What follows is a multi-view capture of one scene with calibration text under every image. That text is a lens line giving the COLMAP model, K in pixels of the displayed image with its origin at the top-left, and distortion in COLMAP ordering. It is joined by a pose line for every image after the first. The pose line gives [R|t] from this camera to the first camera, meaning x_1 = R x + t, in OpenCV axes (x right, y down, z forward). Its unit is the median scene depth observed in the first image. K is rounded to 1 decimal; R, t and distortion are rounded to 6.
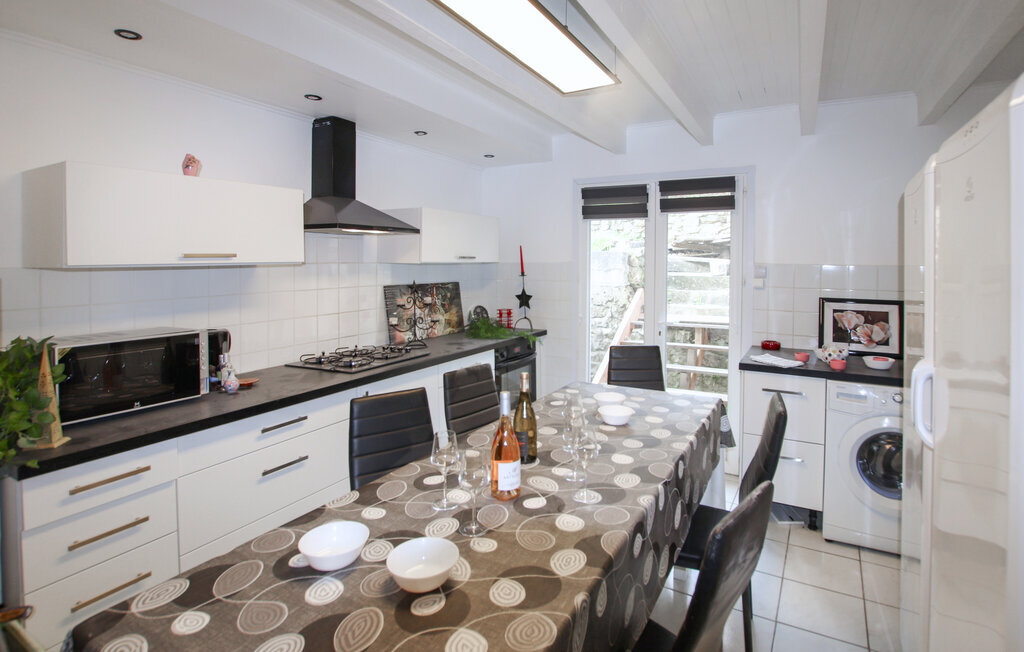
lens RADIAL K [[526.9, 0, 483.8], [0, 526.9, 280.4], [0, 0, 1]] dist [-0.025361, -0.000337]
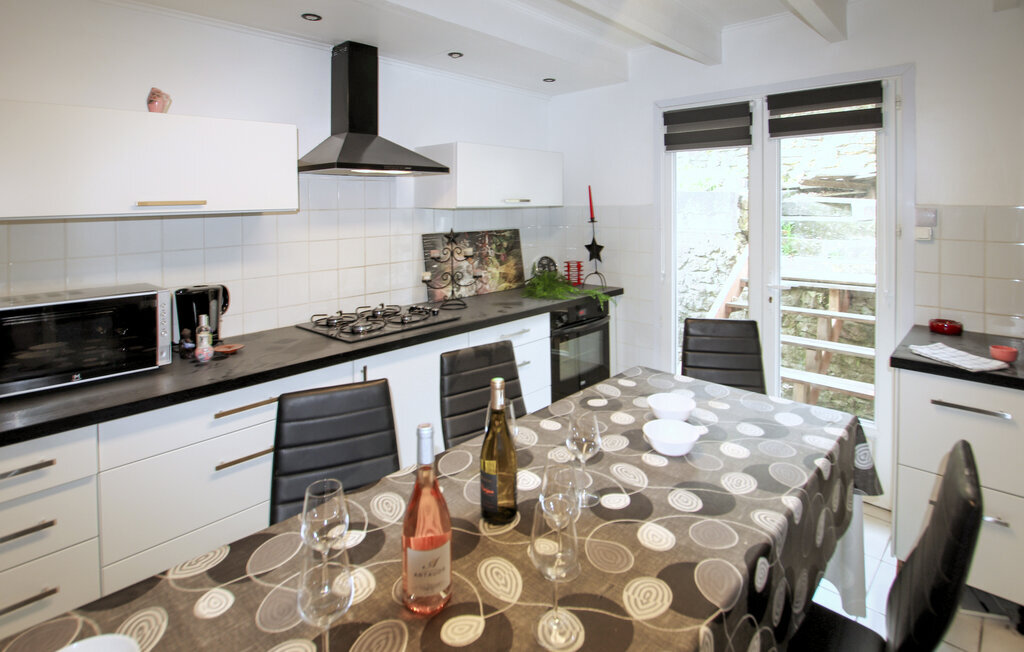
lens RADIAL K [[530.3, 0, 477.4], [0, 530.3, 206.7], [0, 0, 1]] dist [-0.002698, -0.001906]
pose [[0.974408, -0.011092, -0.224513, 0.097758], [0.003888, 0.999464, -0.032502, -0.006591], [0.224753, 0.030797, 0.973929, 0.169311]]
